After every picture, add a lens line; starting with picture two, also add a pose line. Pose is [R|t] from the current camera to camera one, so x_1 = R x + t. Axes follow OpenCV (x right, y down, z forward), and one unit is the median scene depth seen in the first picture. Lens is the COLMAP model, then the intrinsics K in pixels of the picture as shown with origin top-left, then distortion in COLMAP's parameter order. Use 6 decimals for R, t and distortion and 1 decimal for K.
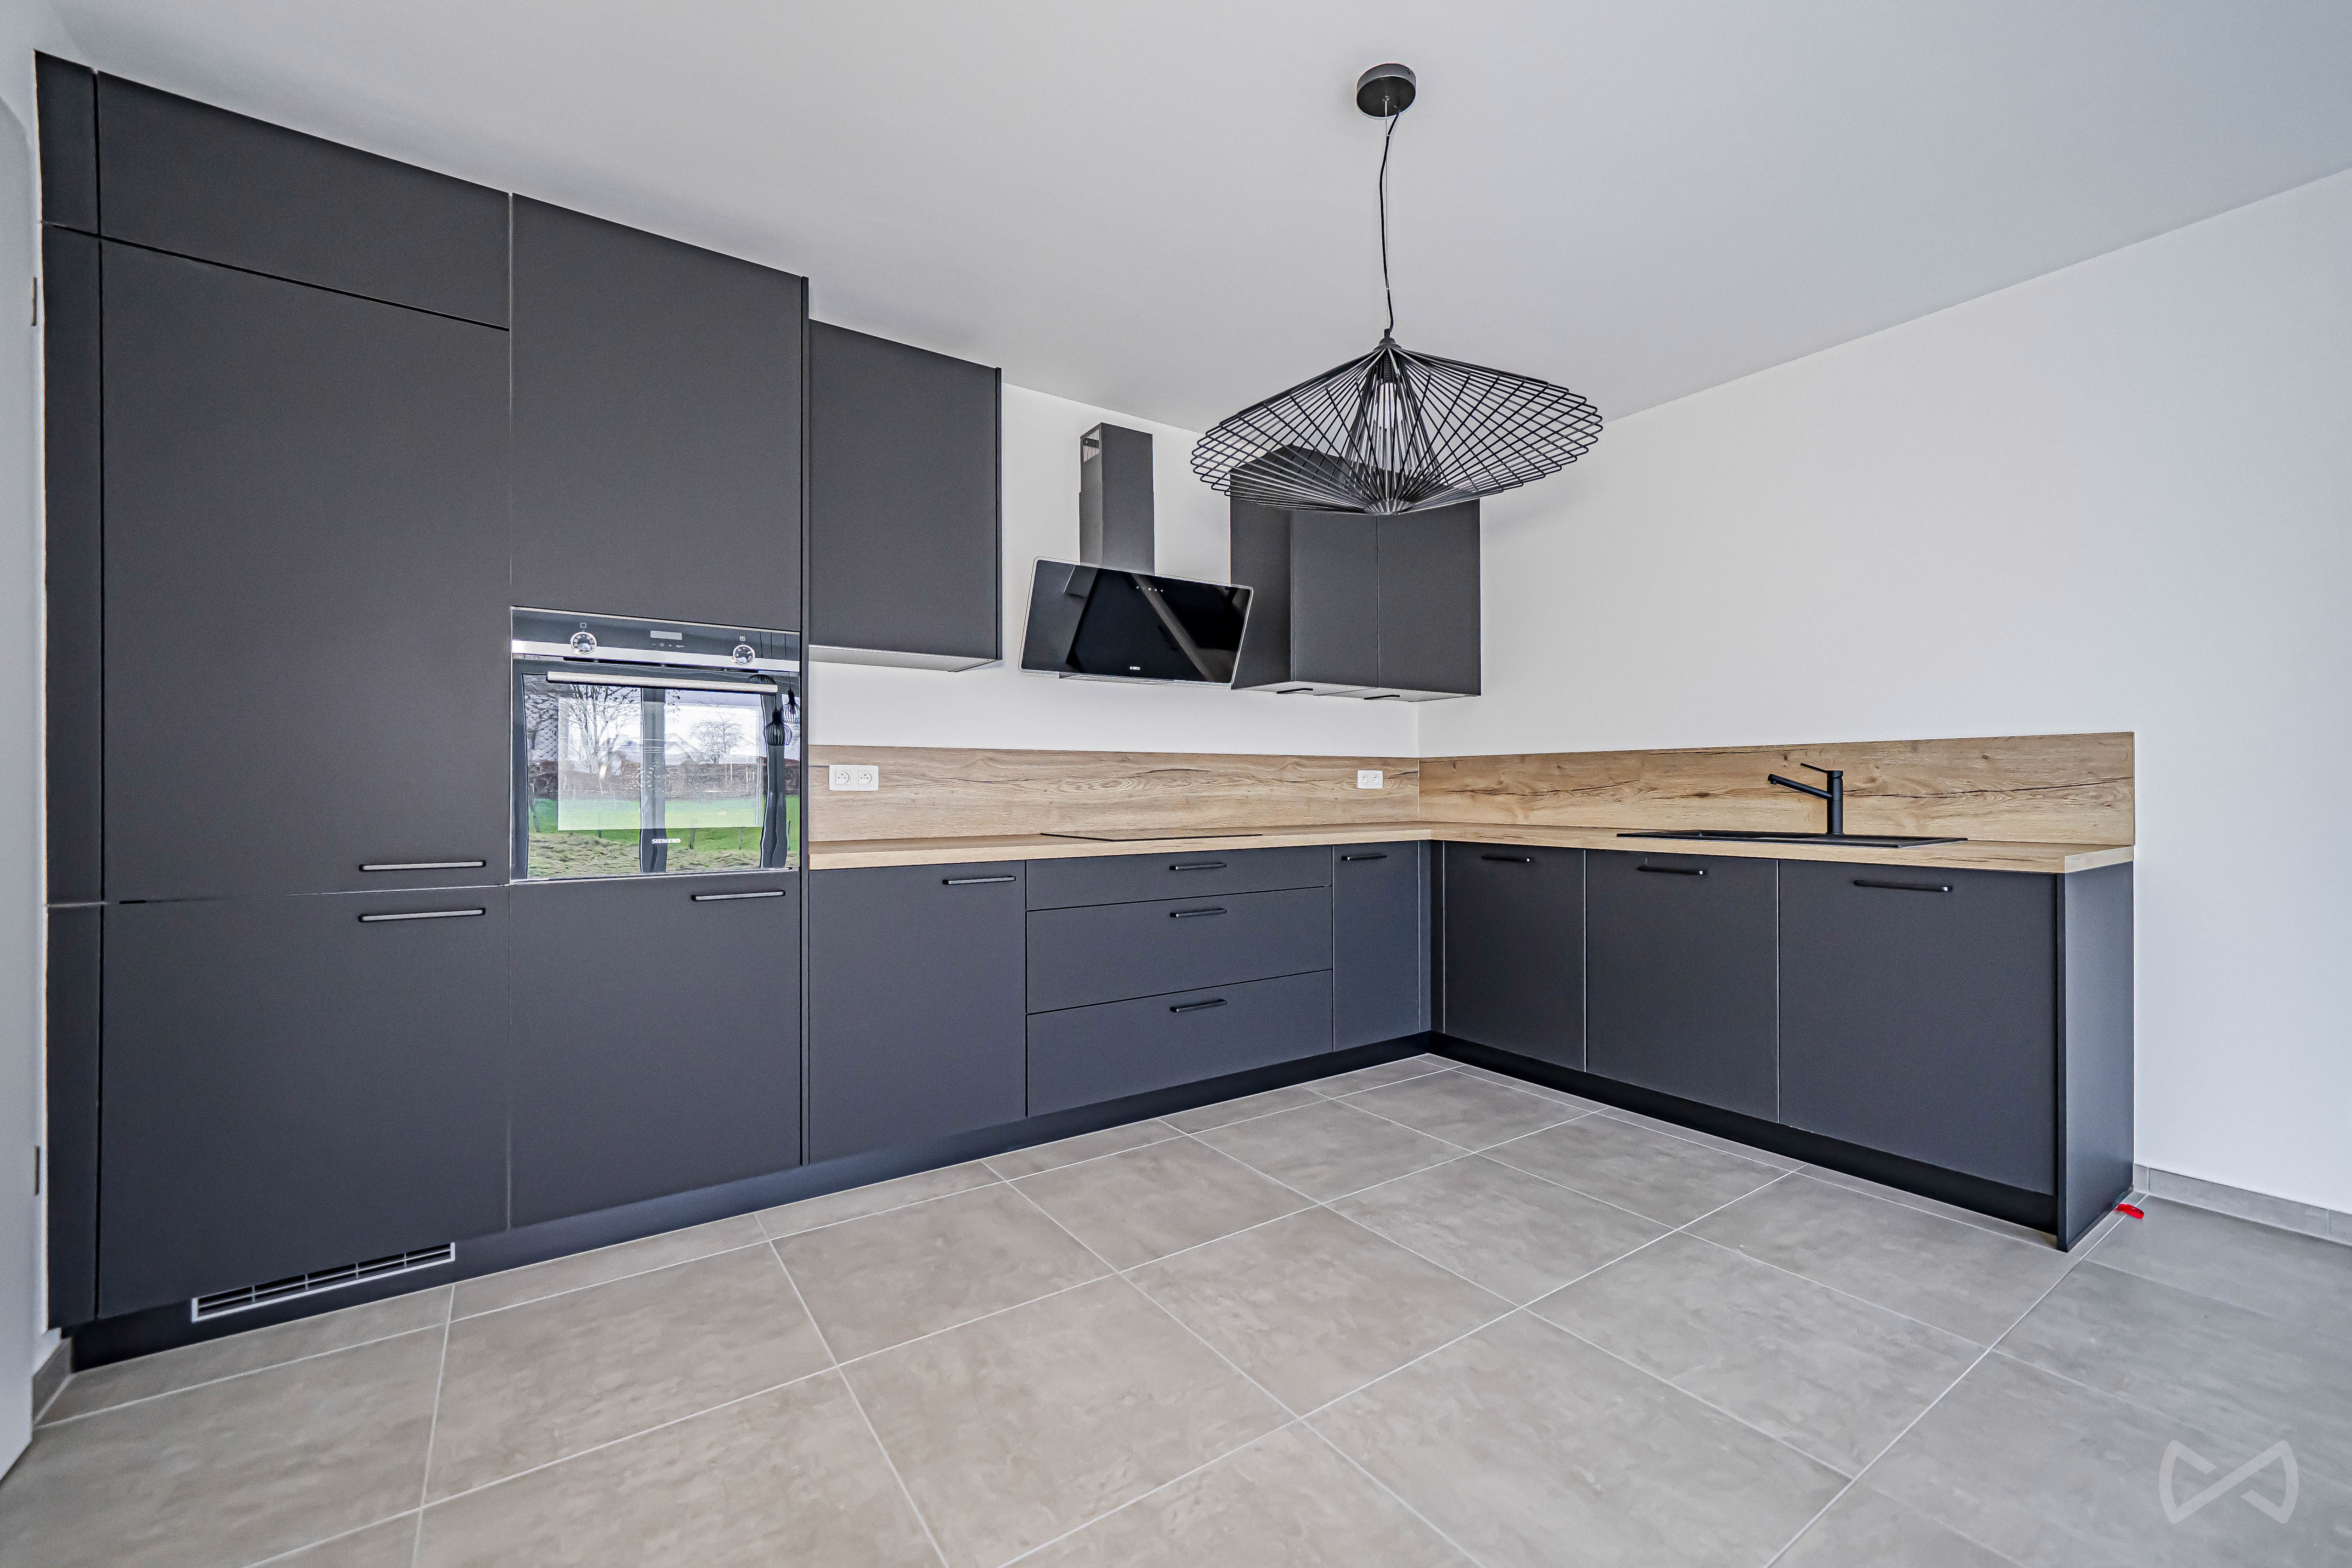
lens RADIAL K [[954.7, 0, 1184.2], [0, 954.7, 787.8], [0, 0, 1]] dist [0.001853, 0.000054]
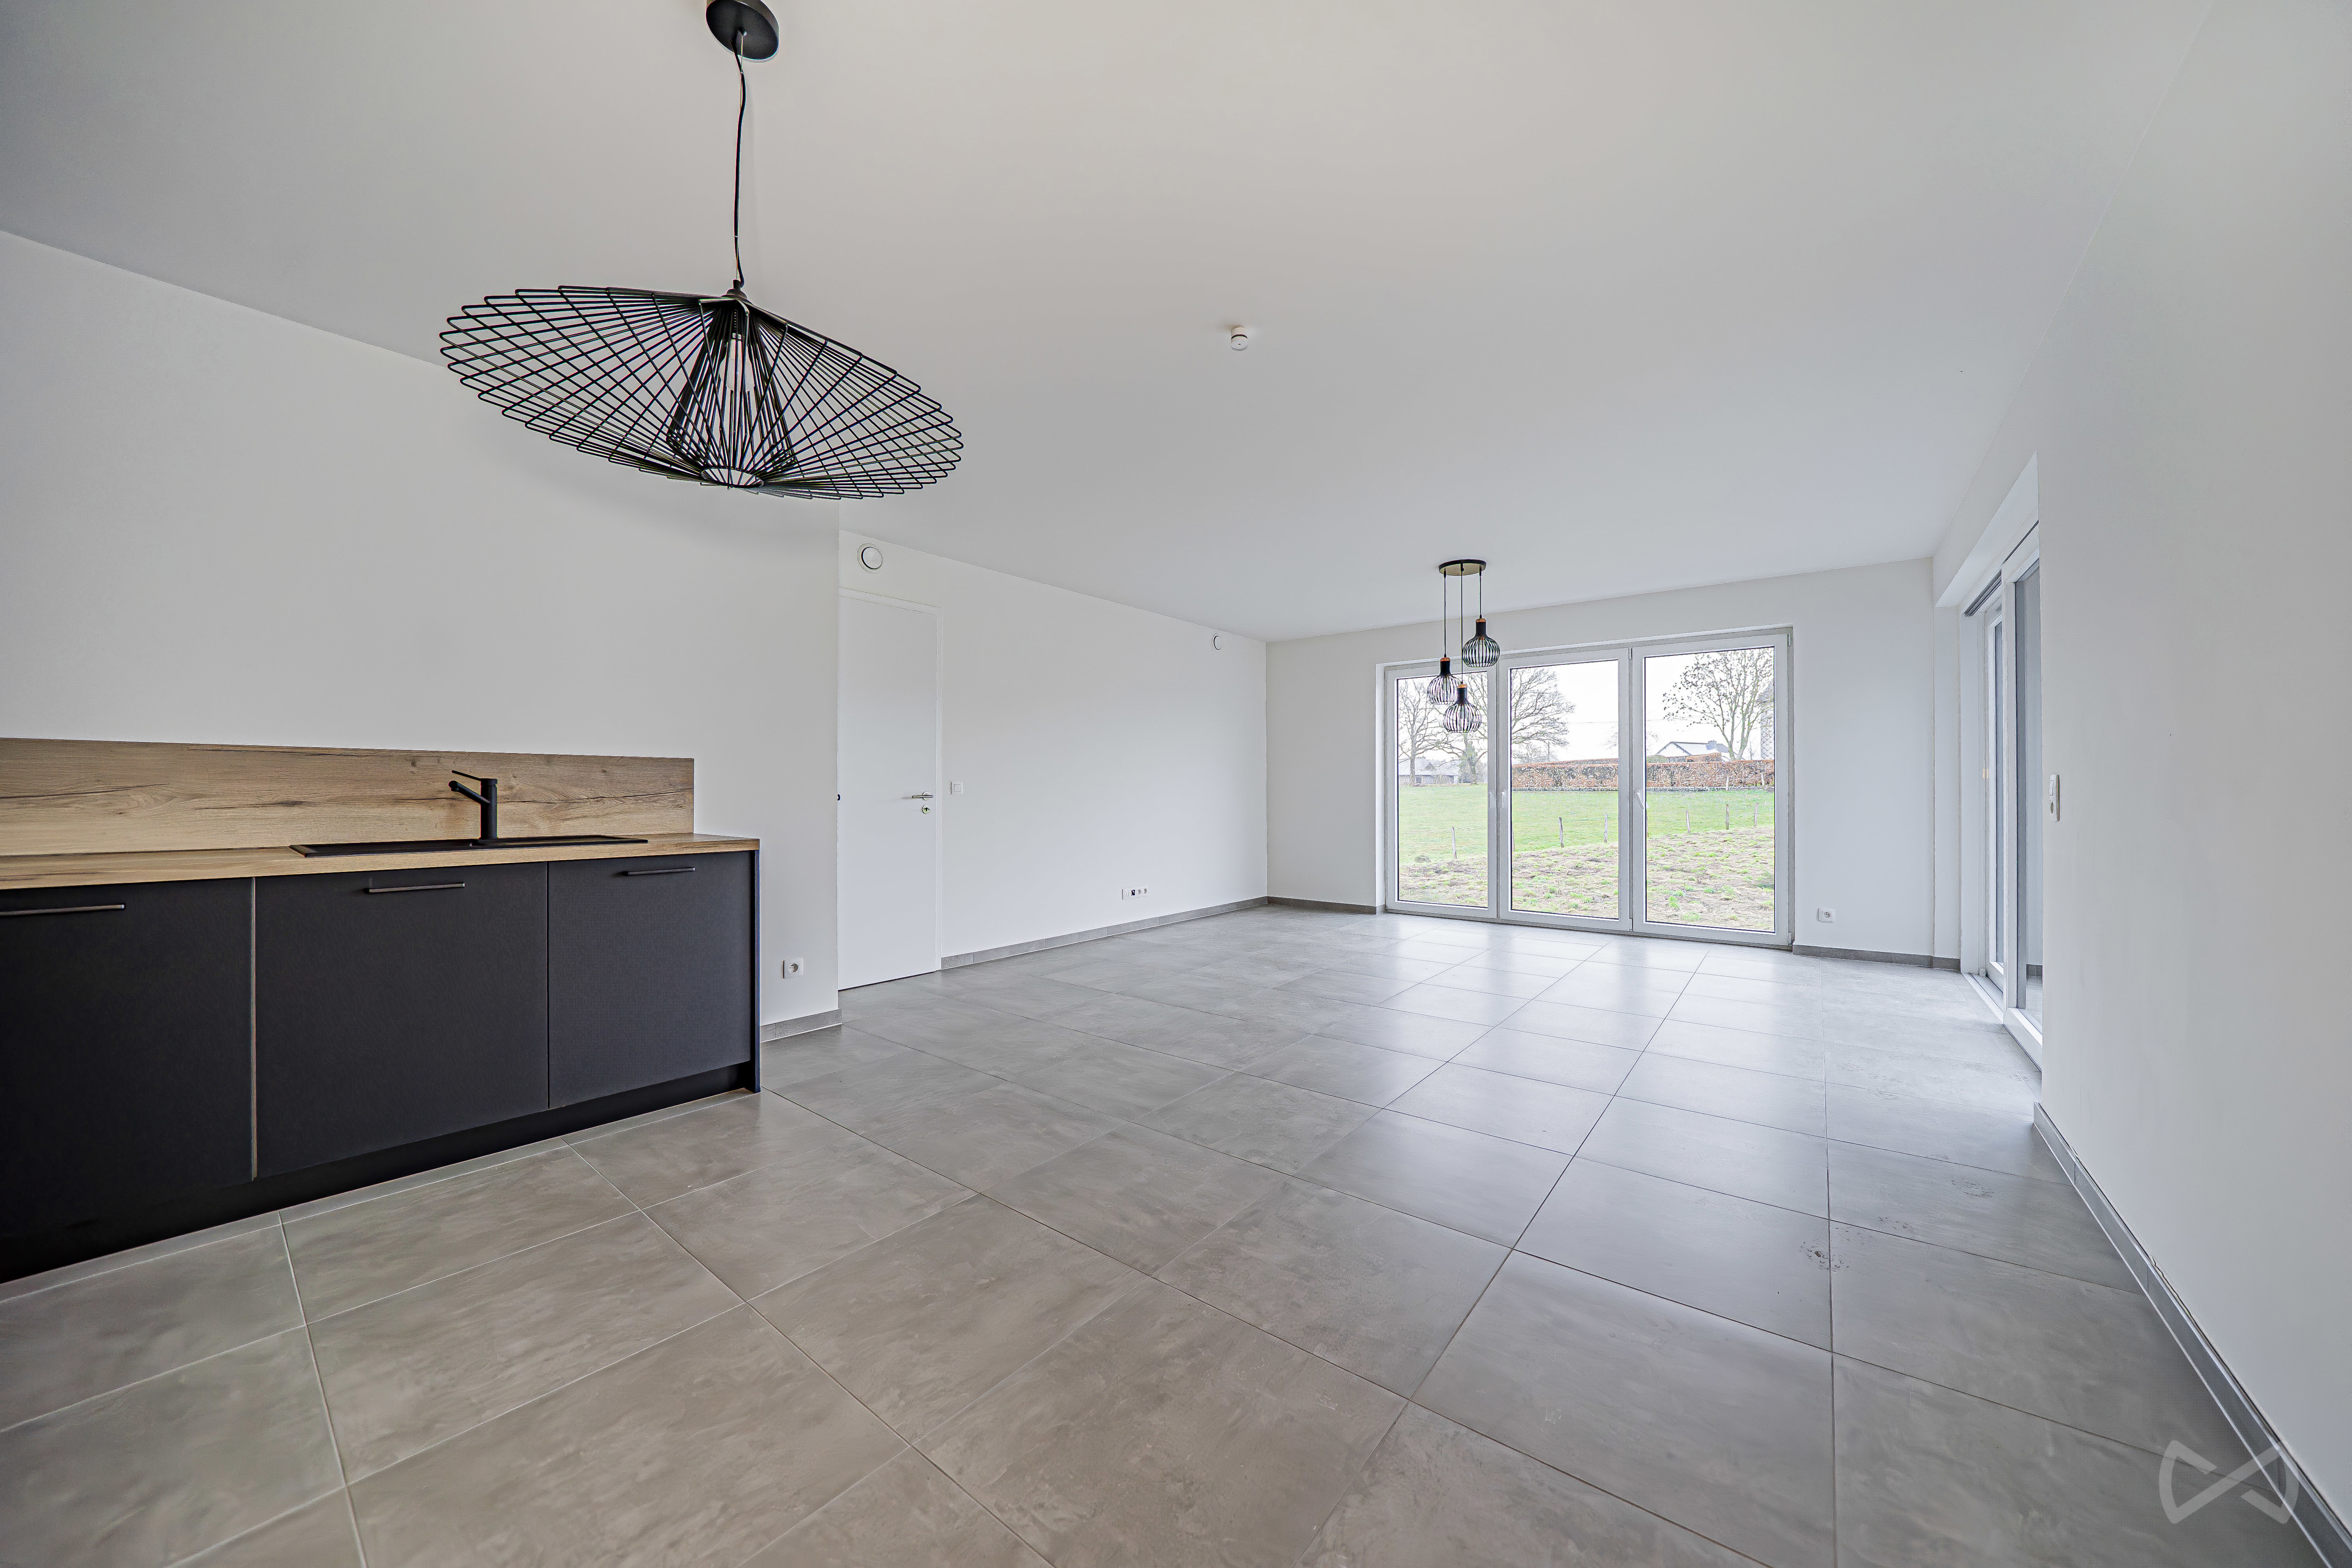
lens RADIAL K [[816.2, 0, 1187.5], [0, 816.2, 788.1], [0, 0, 1]] dist [-0.020058, 0.000179]
pose [[-0.295289, 0.008720, 0.955368, -0.468112], [0.000779, 0.999960, -0.008886, 0.001252], [-0.955408, -0.001880, -0.295284, 0.612270]]
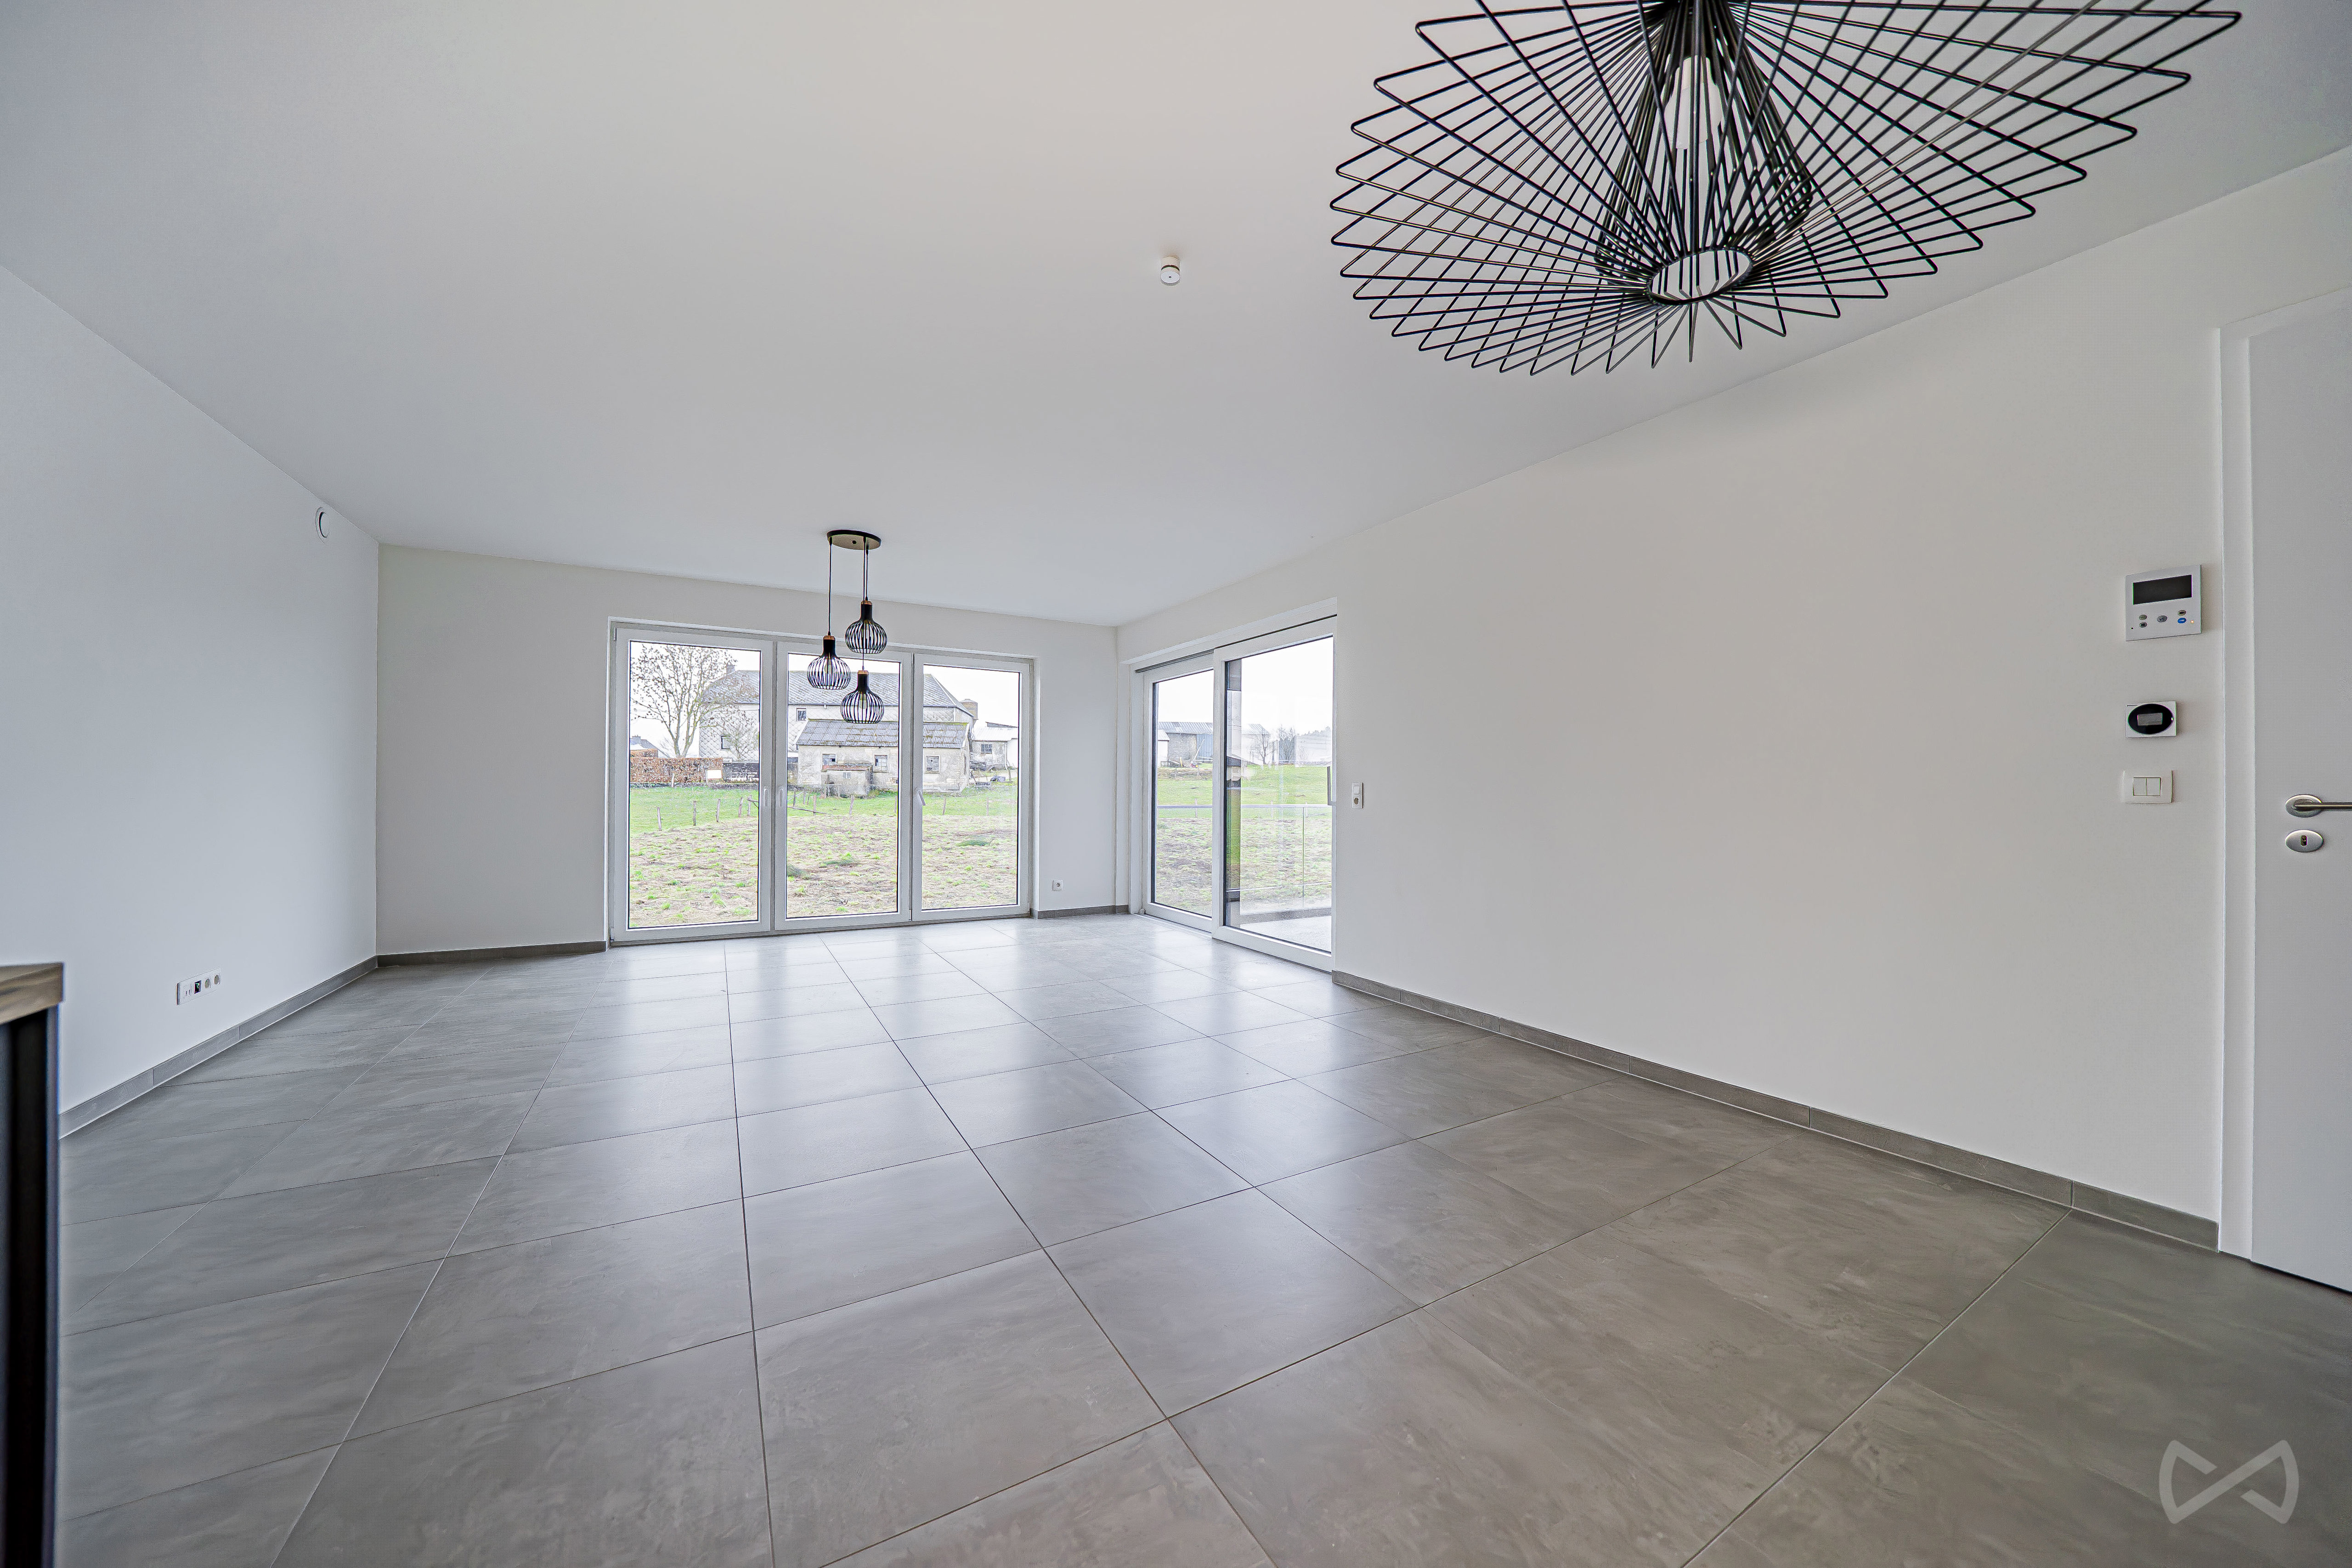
lens RADIAL K [[816.2, 0, 1187.5], [0, 816.2, 788.1], [0, 0, 1]] dist [-0.020058, 0.000179]
pose [[-0.997387, -0.002086, 0.072215, 0.349484], [-0.002479, 0.999983, -0.005349, -0.001080], [-0.072203, -0.005514, -0.997375, 1.102546]]
